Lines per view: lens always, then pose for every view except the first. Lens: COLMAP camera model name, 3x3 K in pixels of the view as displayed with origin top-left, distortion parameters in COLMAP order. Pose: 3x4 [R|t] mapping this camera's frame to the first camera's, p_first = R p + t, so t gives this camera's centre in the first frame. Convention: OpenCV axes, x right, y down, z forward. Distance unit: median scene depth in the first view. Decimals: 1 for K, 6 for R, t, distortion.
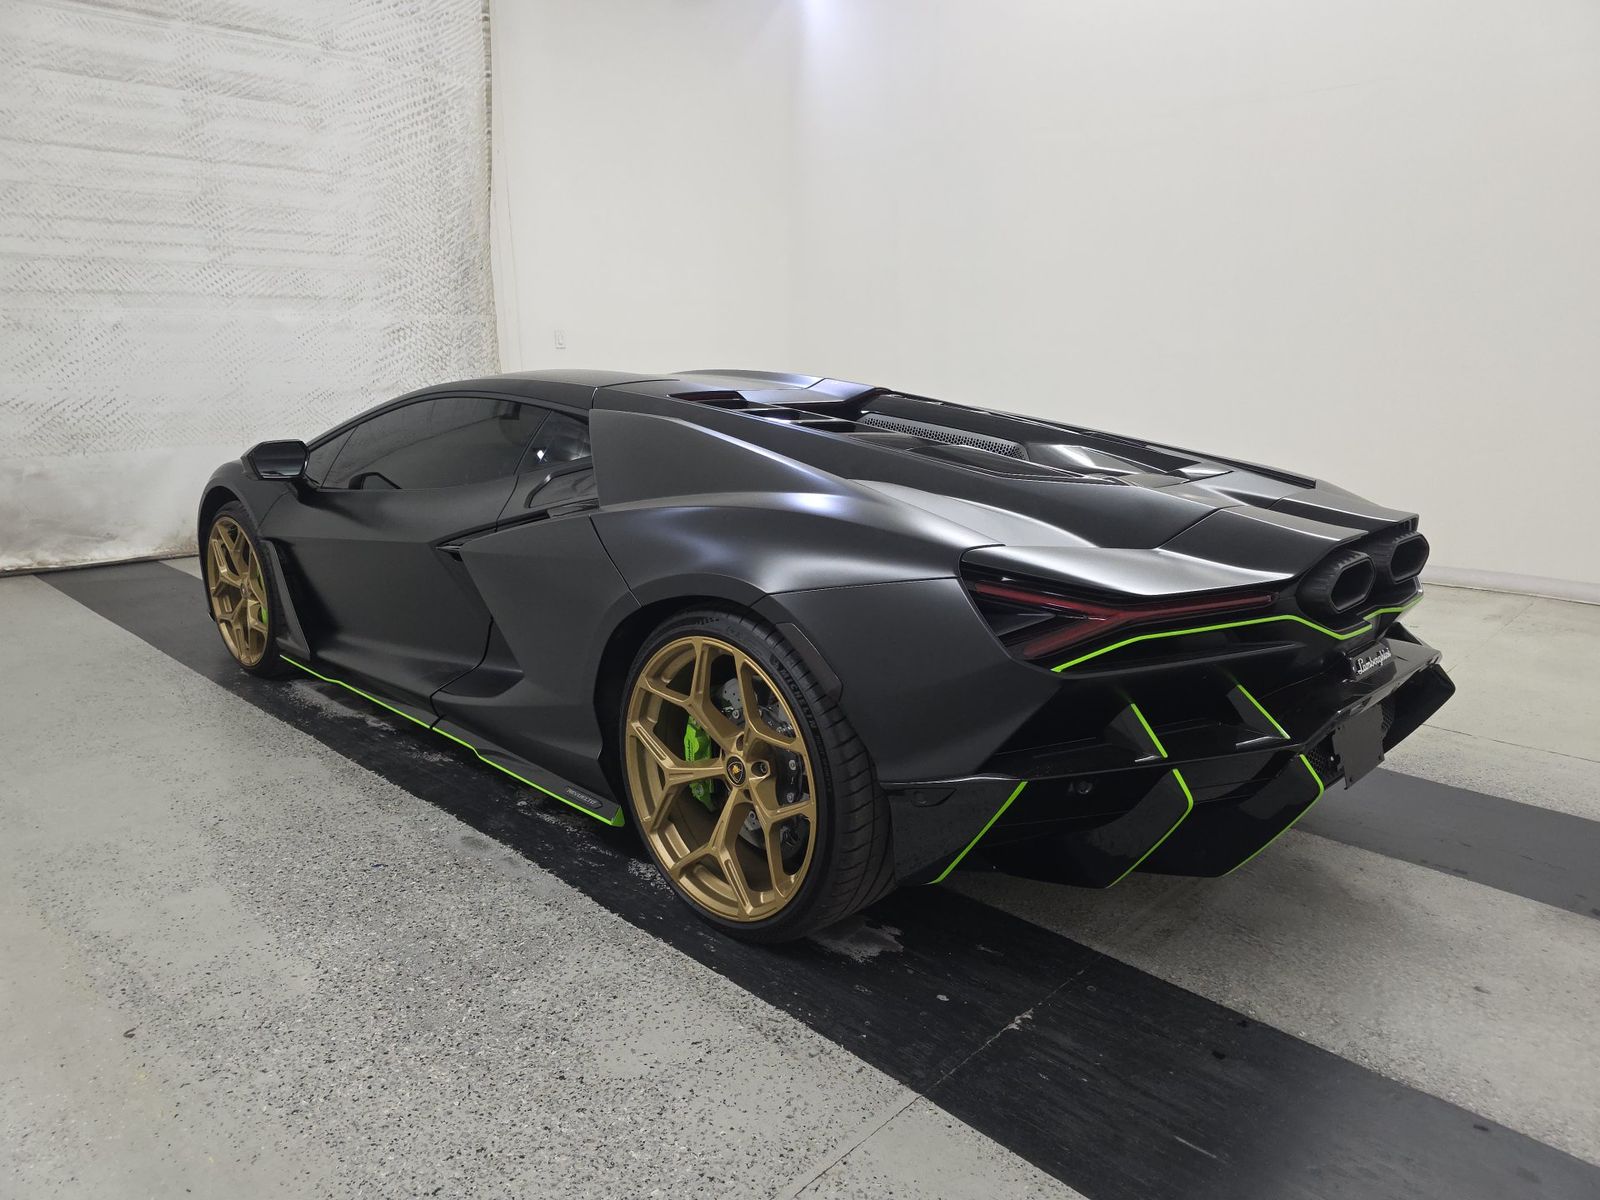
lens RADIAL K [[1067.5, 0, 815.5], [0, 1067.5, 601.5], [0, 0, 1]] dist [0.043512, -0.030874]
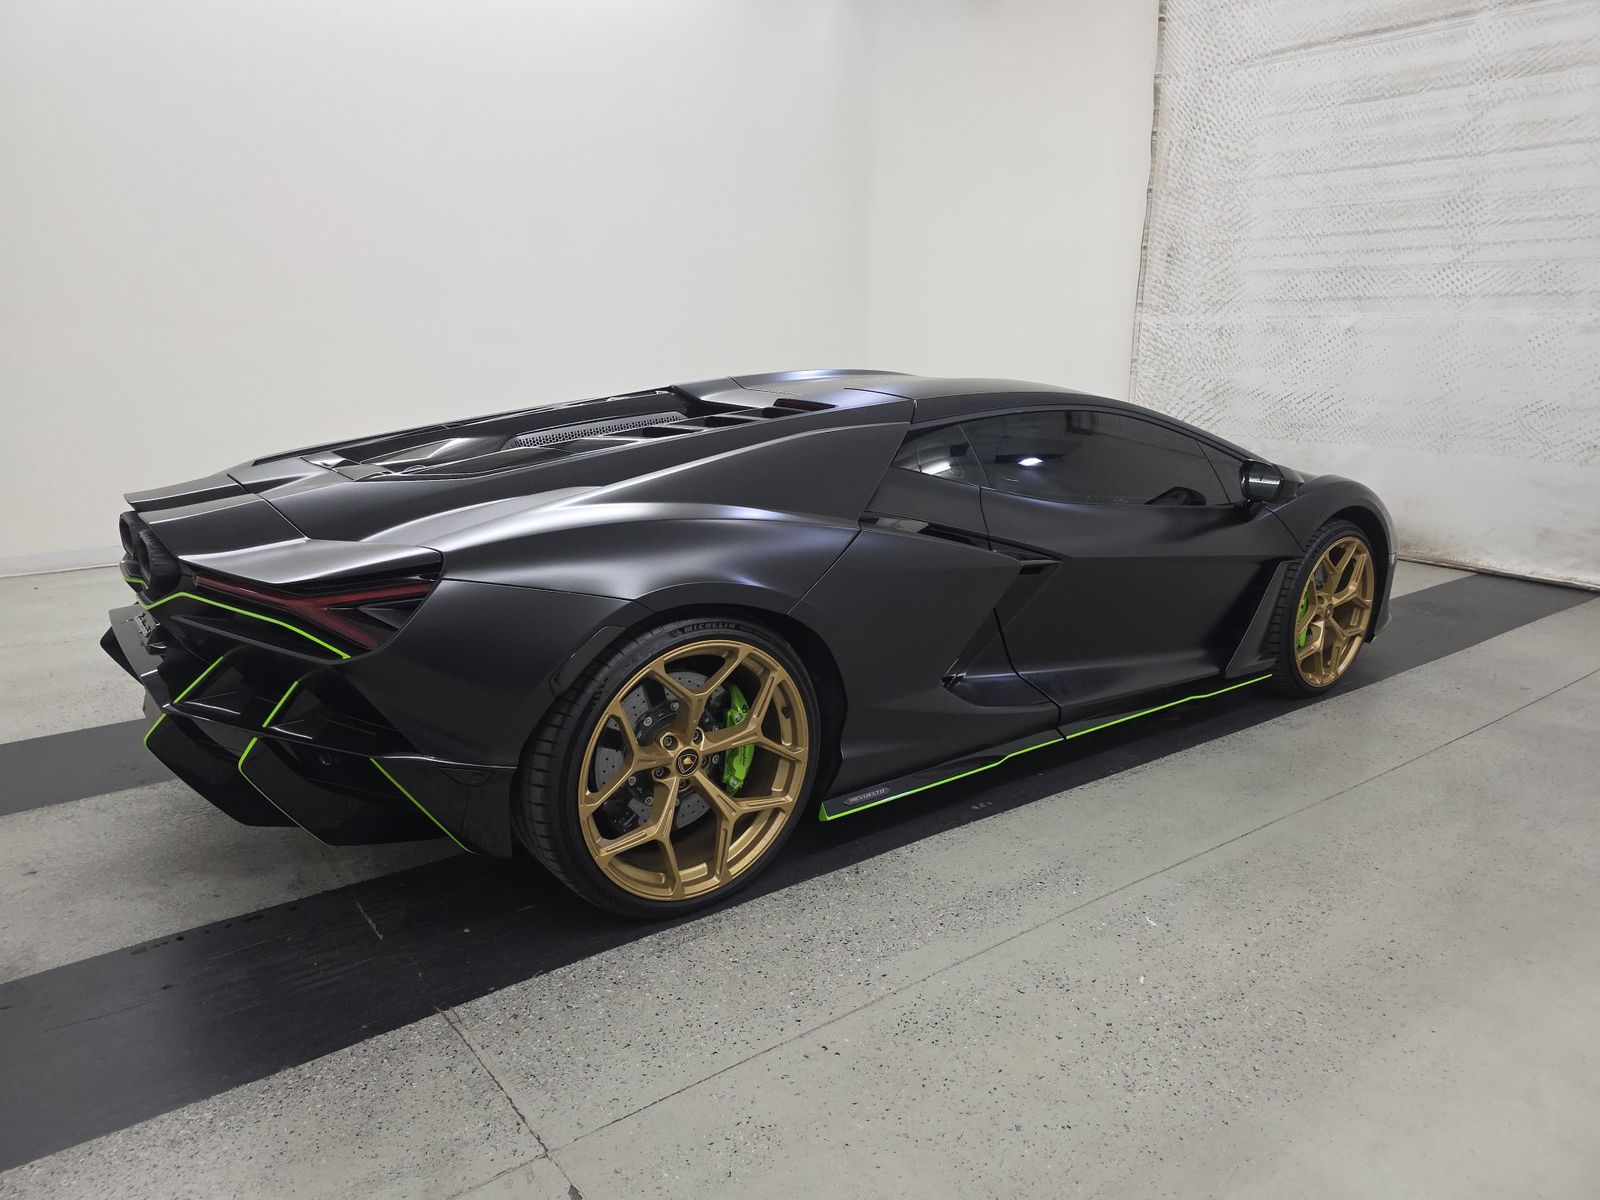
lens RADIAL K [[1063.2, 0, 806.4], [0, 1063.2, 626.0], [0, 0, 1]] dist [-0.010240, -0.006445]
pose [[-0.146055, 0.258845, -0.954812, 0.525753], [-0.238189, 0.927568, 0.287895, -0.152863], [0.960174, 0.269474, -0.073822, 0.628060]]
